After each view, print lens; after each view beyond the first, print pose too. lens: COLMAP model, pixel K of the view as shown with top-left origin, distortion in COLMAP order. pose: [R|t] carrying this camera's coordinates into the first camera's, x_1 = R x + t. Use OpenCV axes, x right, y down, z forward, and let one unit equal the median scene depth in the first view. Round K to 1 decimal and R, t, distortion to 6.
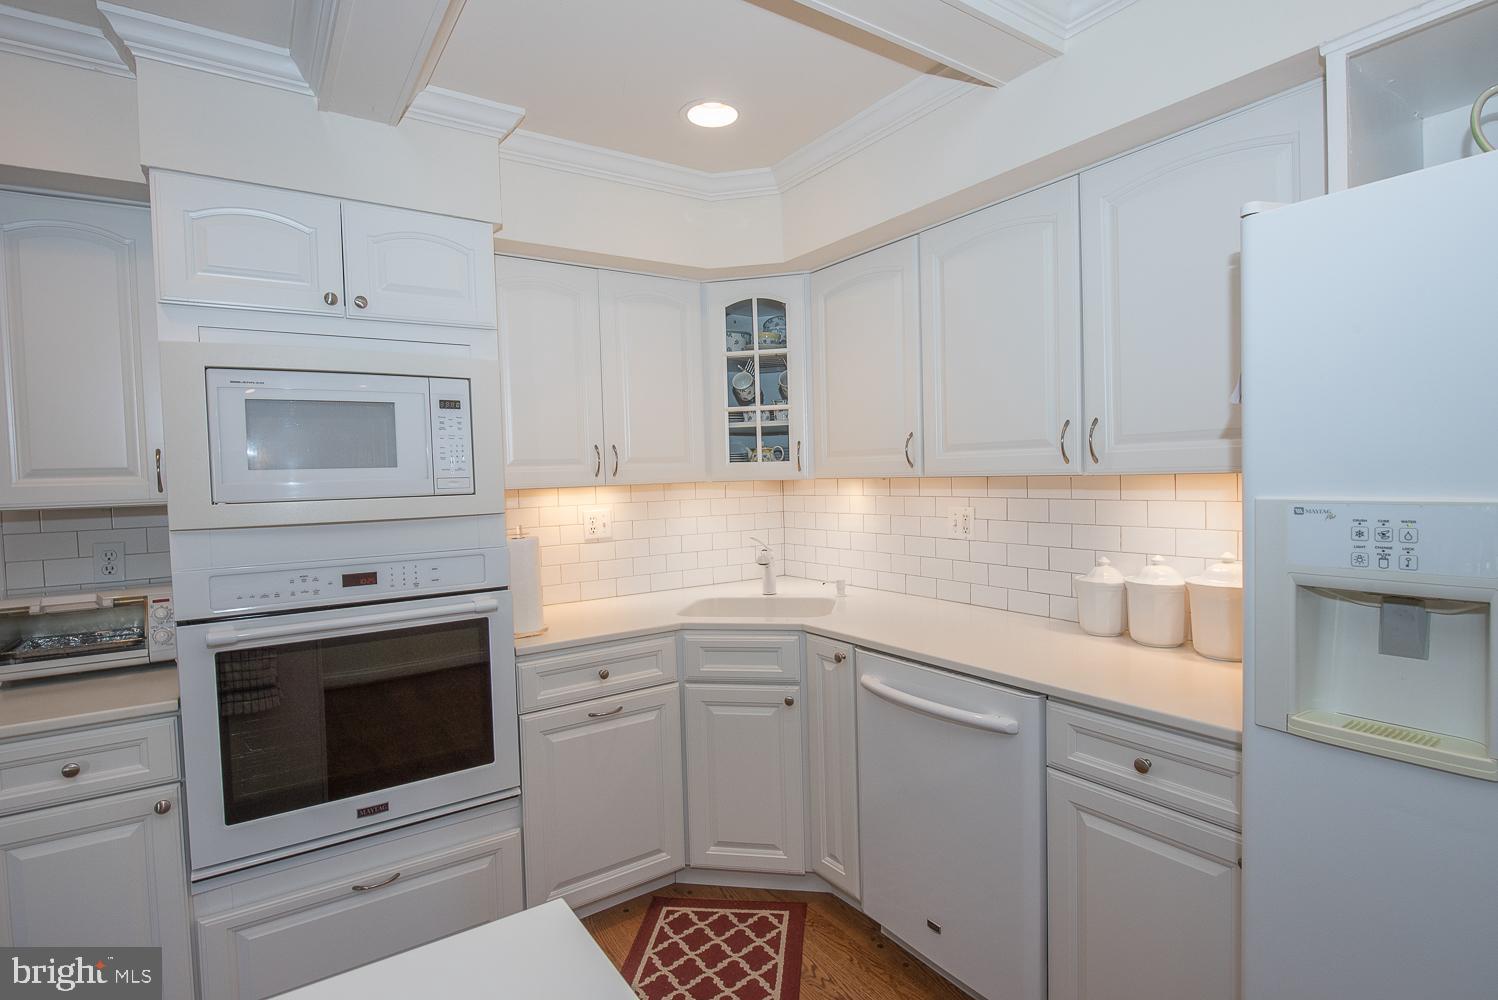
lens RADIAL K [[751.7, 0, 742.3], [0, 751.7, 504.5], [0, 0, 1]] dist [-0.006597, -0.000365]
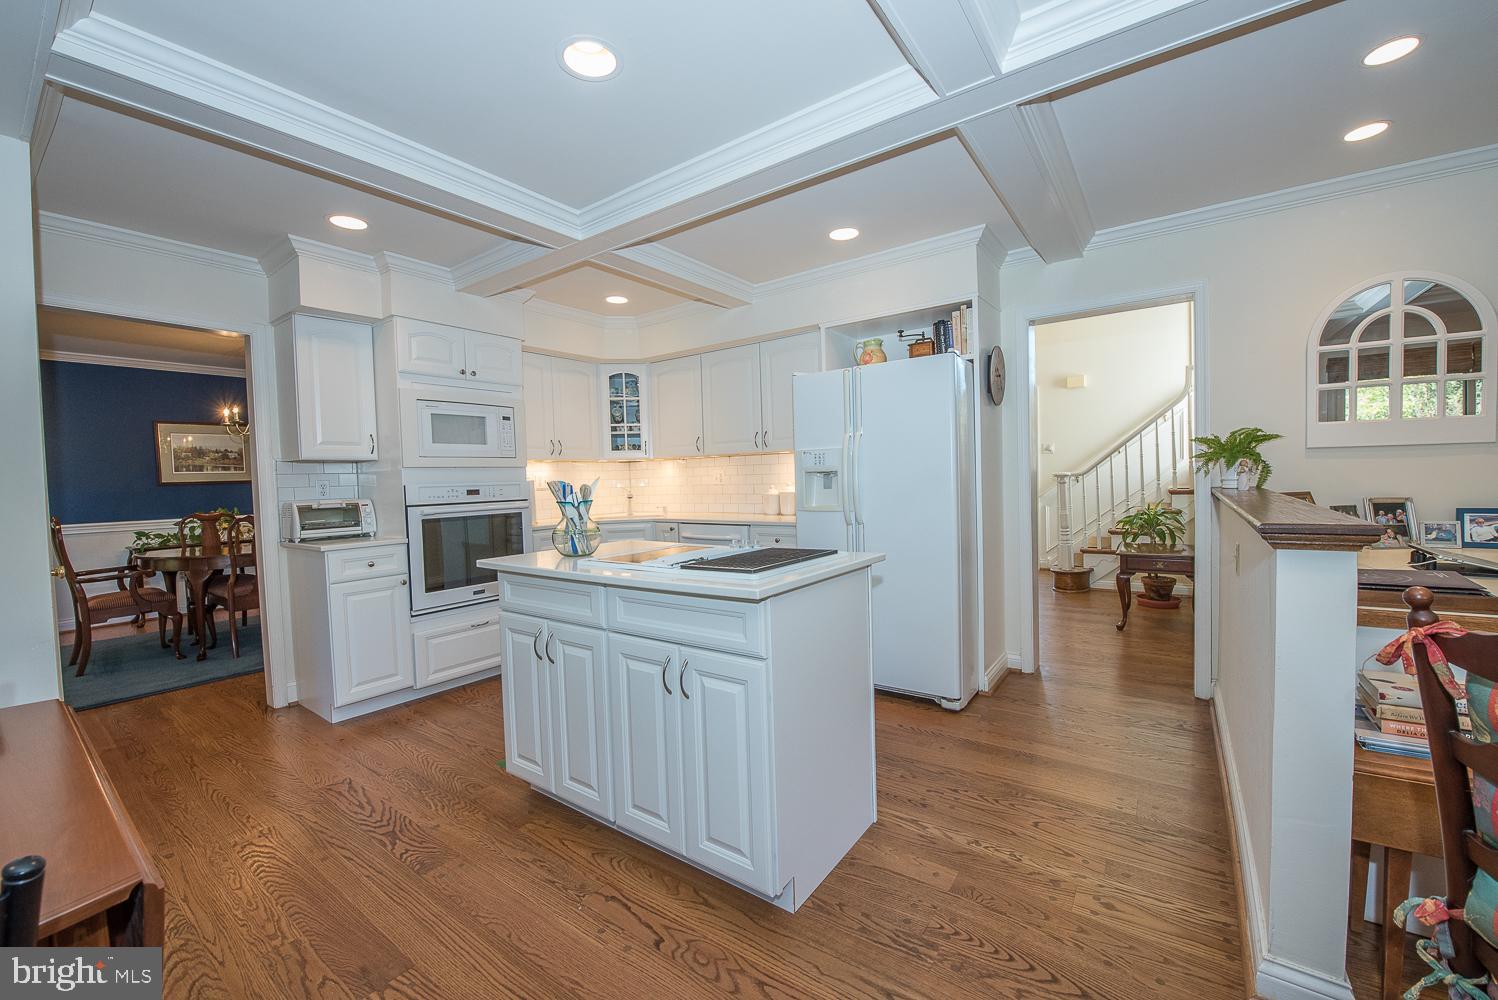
lens RADIAL K [[595.7, 0, 746.2], [0, 595.7, 501.1], [0, 0, 1]] dist [-0.018806, -0.001529]
pose [[0.942720, -0.011854, 0.333374, -0.235799], [0.015766, 0.999835, -0.009030, 0.113894], [-0.333212, 0.013769, 0.942751, -0.736075]]
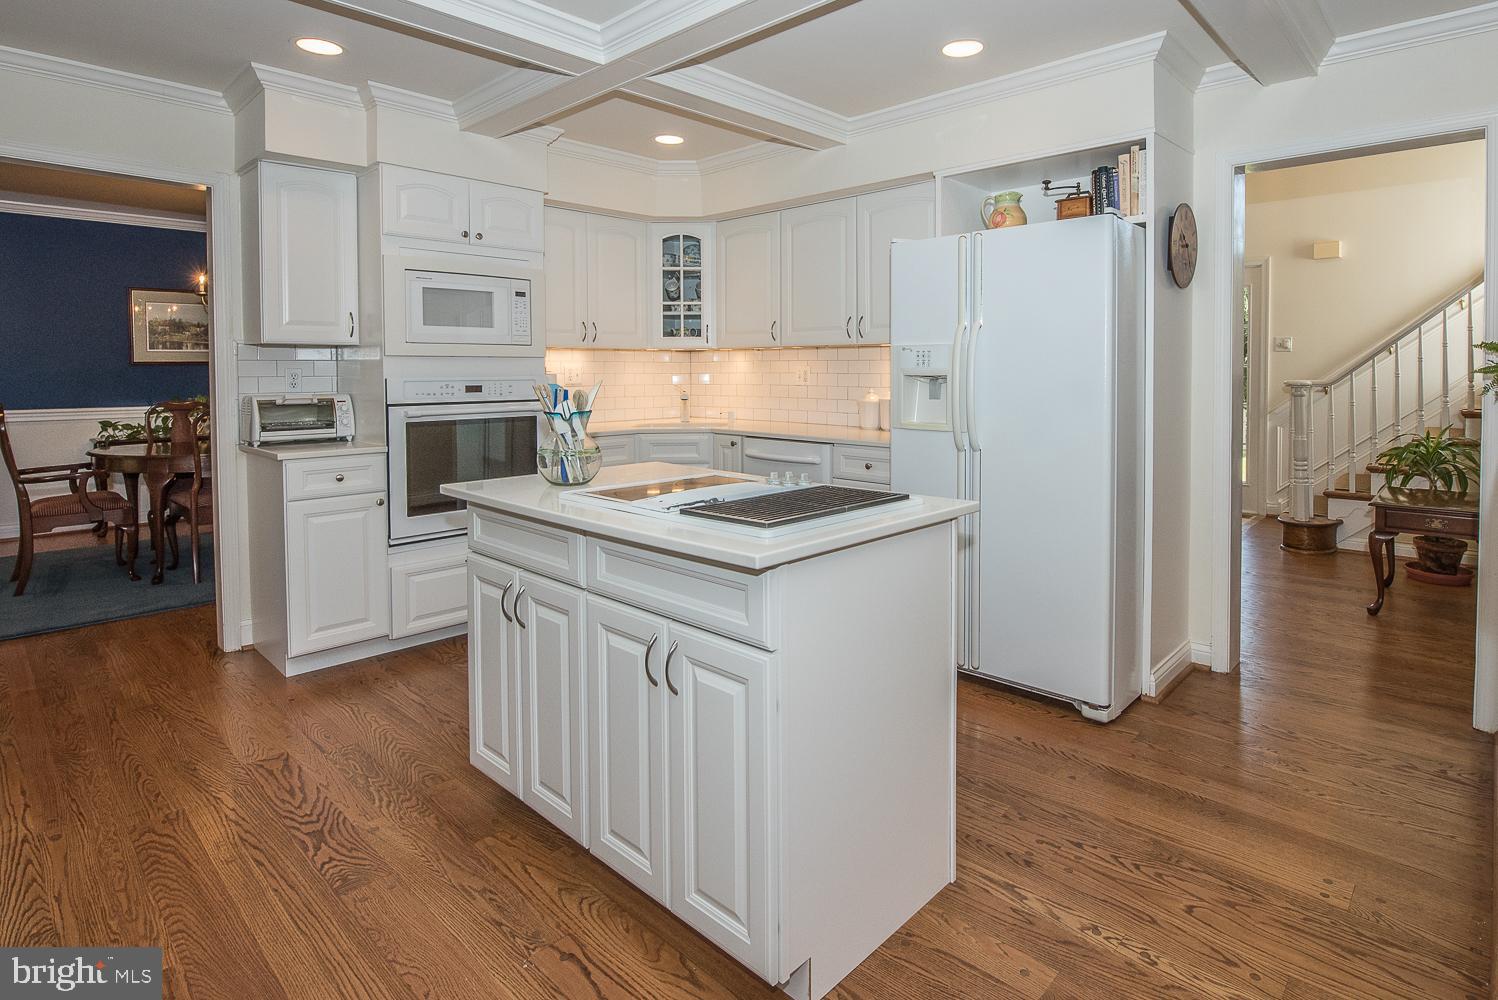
lens RADIAL K [[788.6, 0, 785.3], [0, 788.6, 392.8], [0, 0, 1]] dist [-0.019646, -0.001037]
pose [[0.974372, 0.019334, 0.224112, -0.147318], [-0.016066, 0.999736, -0.016398, 0.092915], [-0.224370, 0.012377, 0.974425, -0.731246]]
